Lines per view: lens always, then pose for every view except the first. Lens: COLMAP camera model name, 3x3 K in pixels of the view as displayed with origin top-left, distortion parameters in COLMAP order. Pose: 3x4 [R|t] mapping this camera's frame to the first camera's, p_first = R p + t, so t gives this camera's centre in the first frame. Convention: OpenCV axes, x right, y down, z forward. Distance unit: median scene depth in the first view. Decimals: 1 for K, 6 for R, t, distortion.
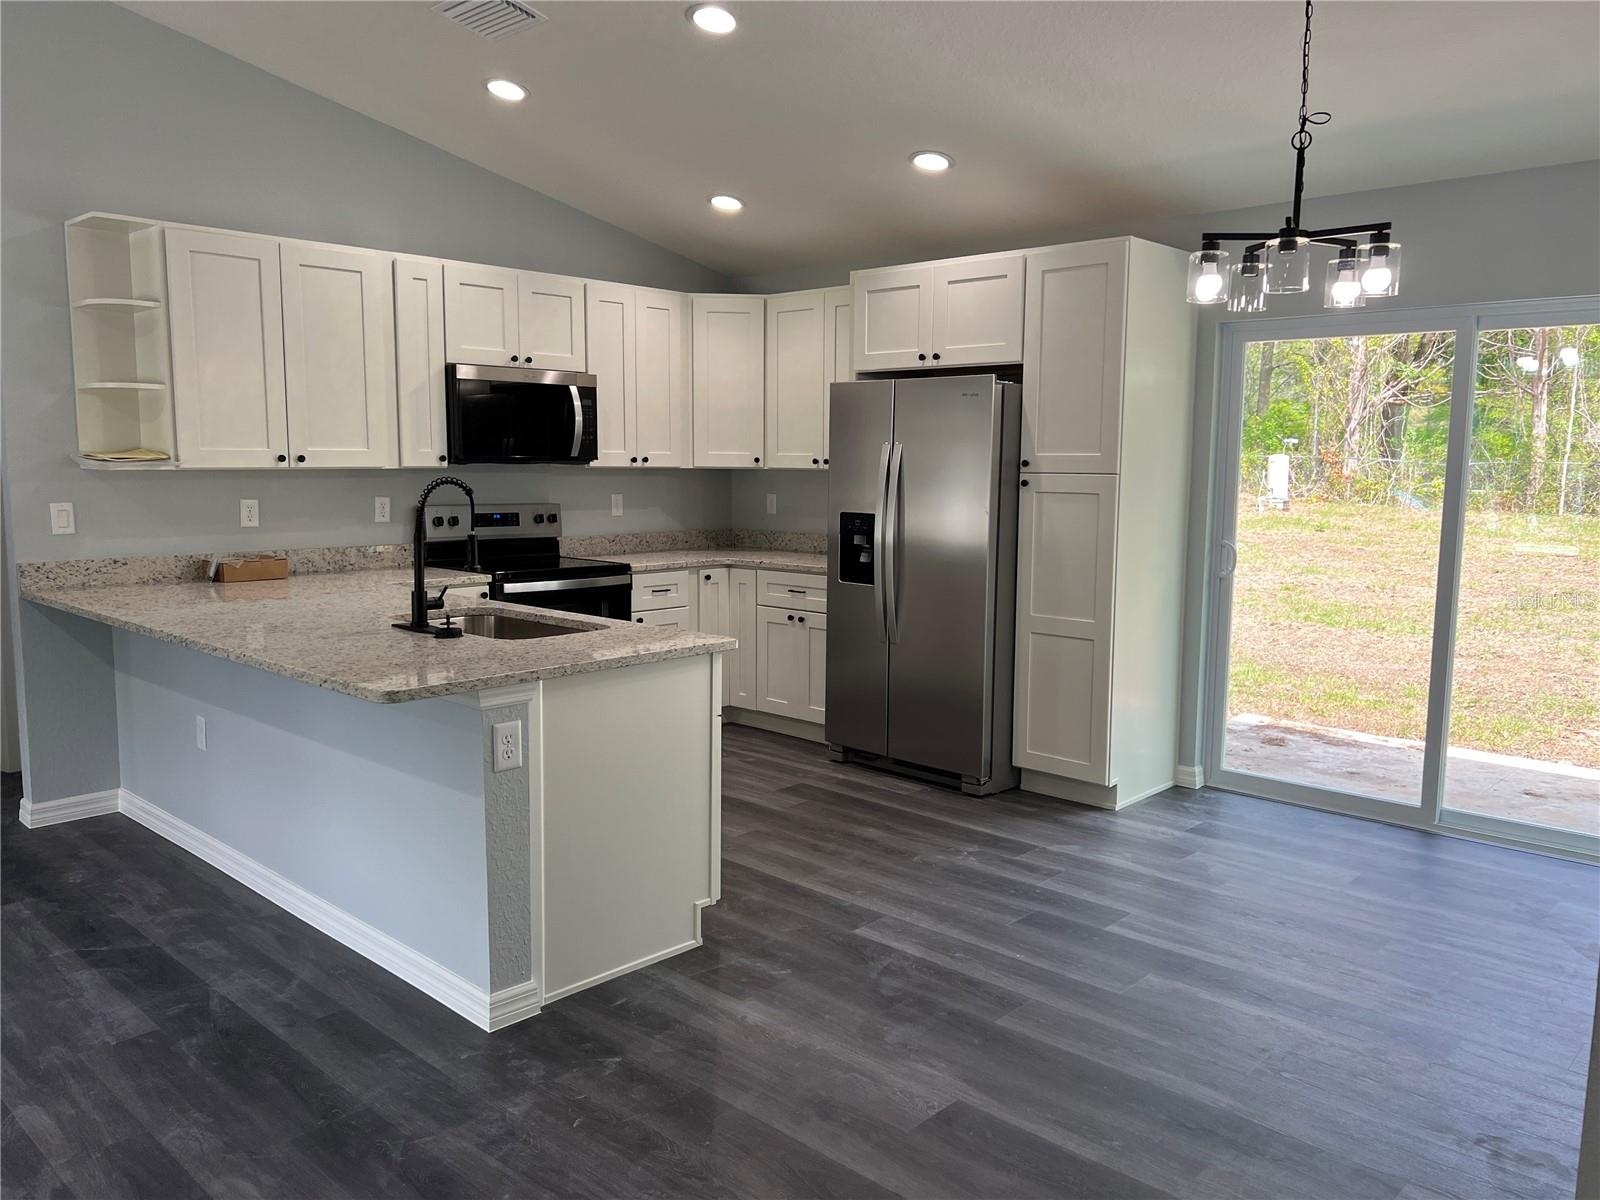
lens RADIAL K [[1199.2, 0, 810.7], [0, 1199.2, 600.1], [0, 0, 1]] dist [0.076383, -0.105107]
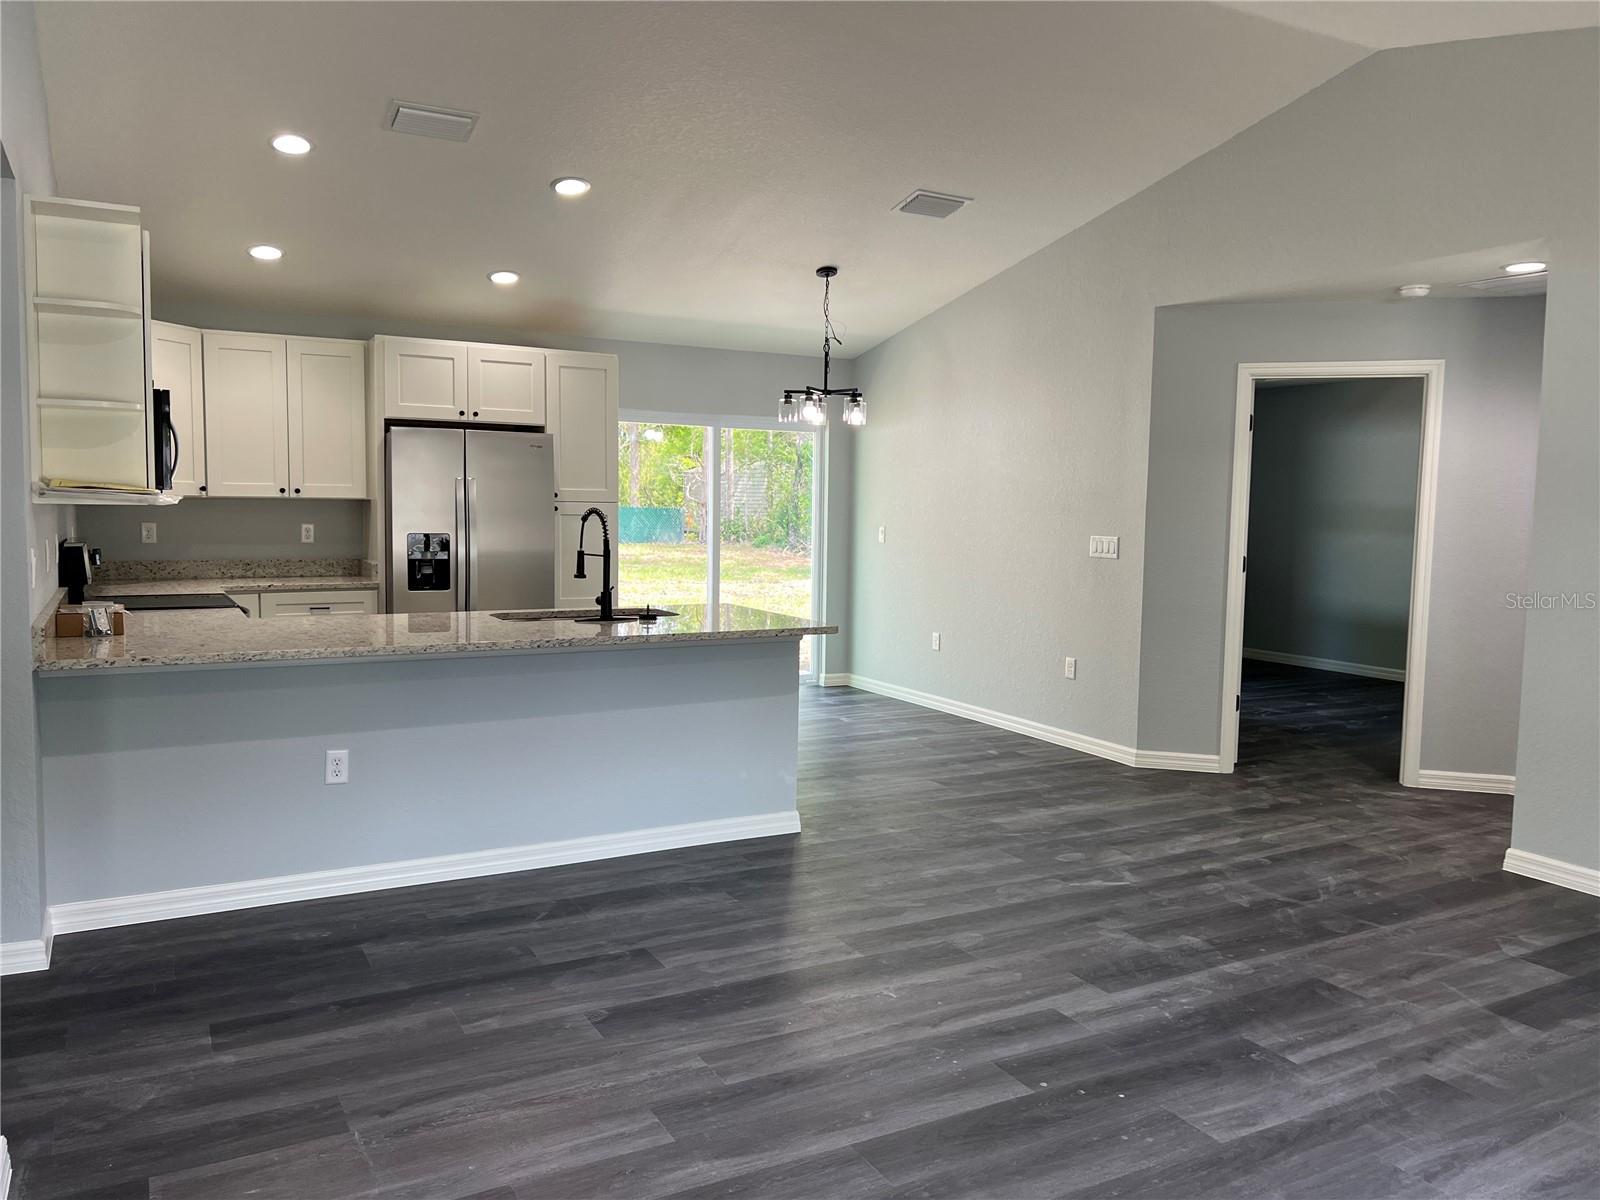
lens RADIAL K [[1199.2, 0, 810.7], [0, 1199.2, 600.1], [0, 0, 1]] dist [0.076383, -0.105107]
pose [[0.311043, -0.083652, 0.946707, -1.062726], [0.100941, 0.993392, 0.054613, -0.034133], [-0.945020, 0.078574, 0.317431, 0.244759]]
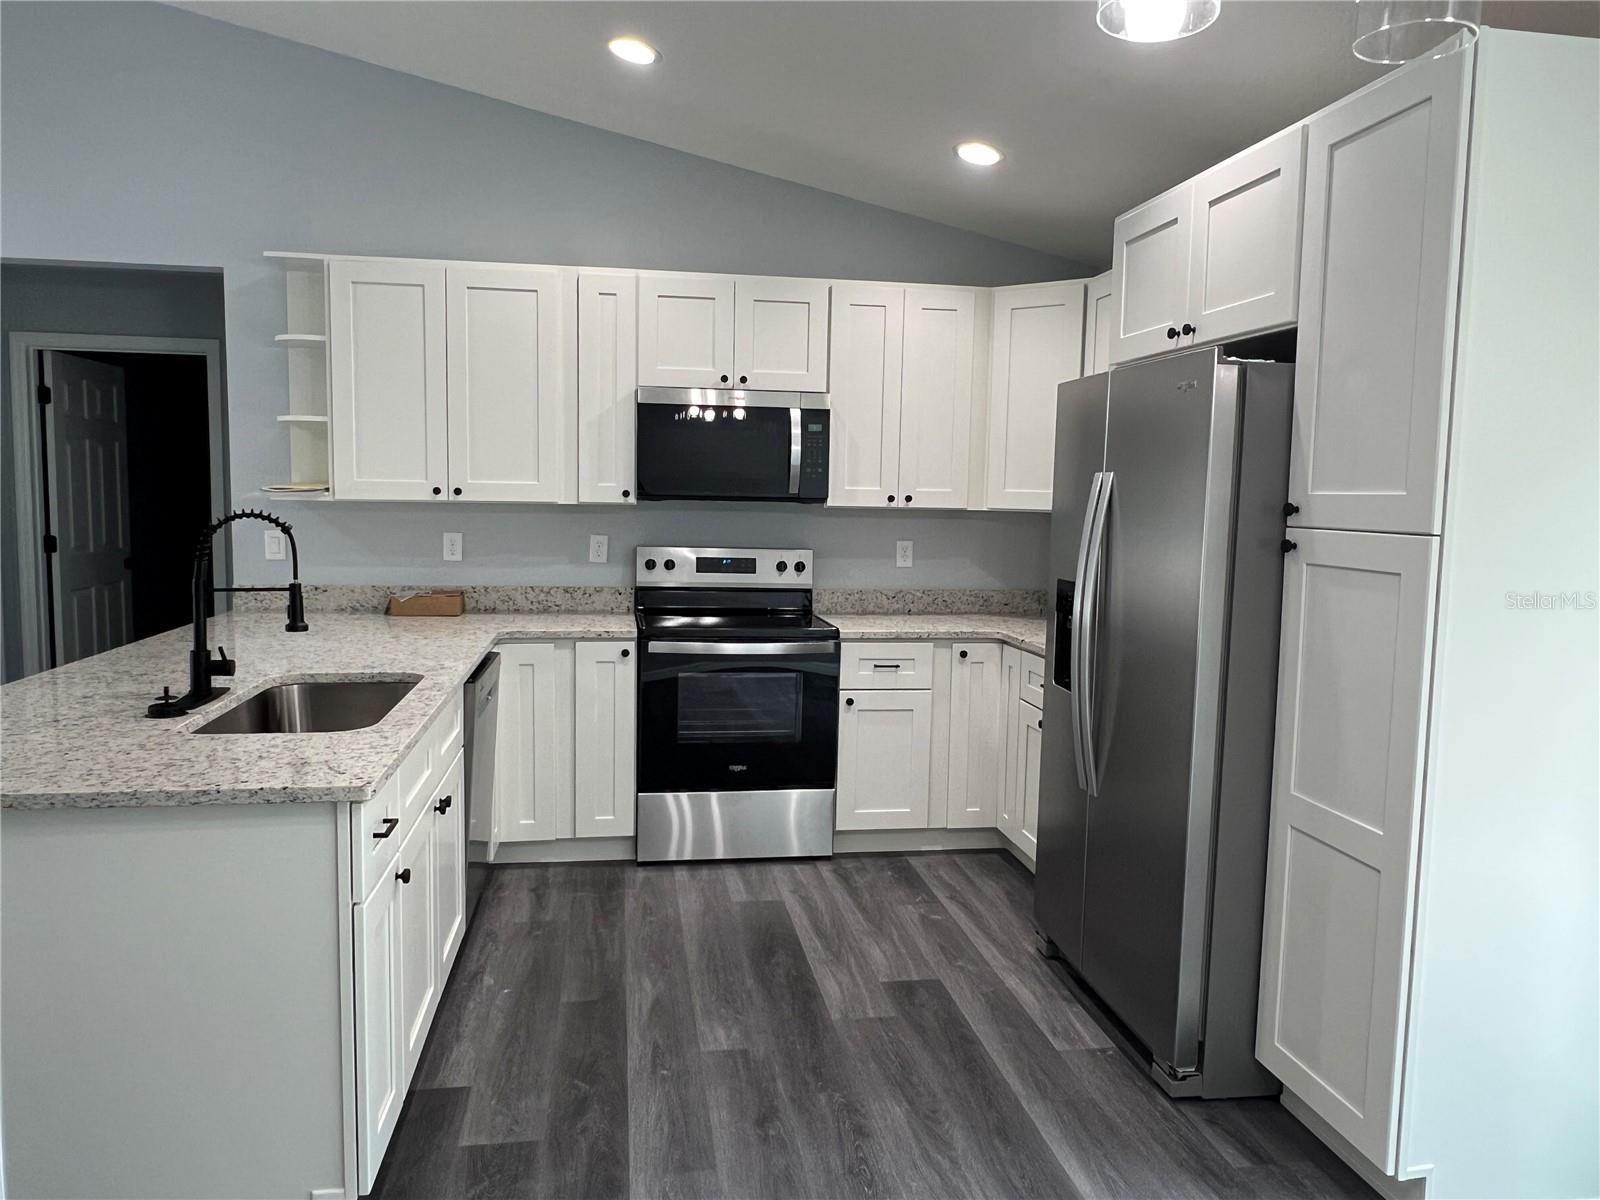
lens RADIAL K [[1080.9, 0, 796.6], [0, 1080.9, 582.9], [0, 0, 1]] dist [0.005709, -0.000925]
pose [[0.790834, 0.059444, -0.609137, 0.284919], [-0.086906, 0.996094, -0.015622, -0.051496], [0.605829, 0.065292, 0.792911, 0.460233]]
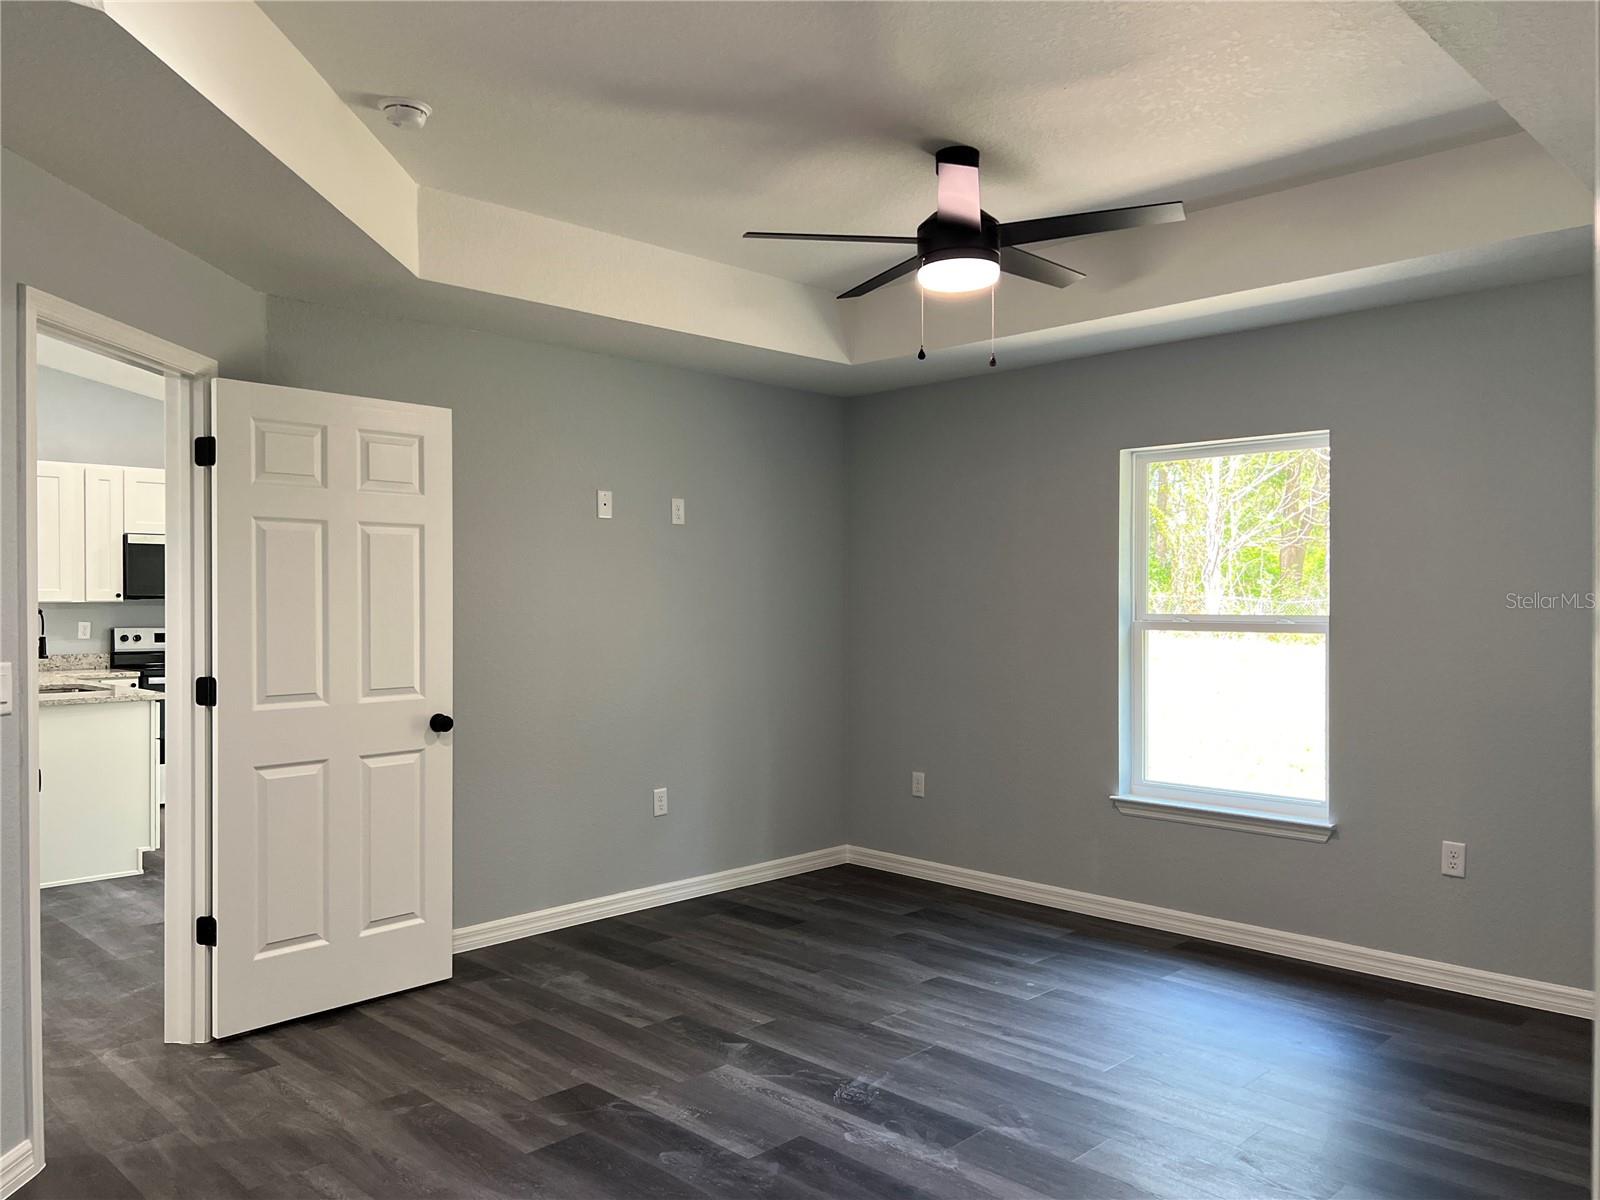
lens RADIAL K [[1199.2, 0, 810.7], [0, 1199.2, 600.1], [0, 0, 1]] dist [0.076383, -0.105107]
pose [[0.999686, -0.007937, -0.023756, 0.604478], [0.005063, 0.992918, -0.118694, 0.074161], [0.024530, 0.118537, 0.992647, -0.491287]]
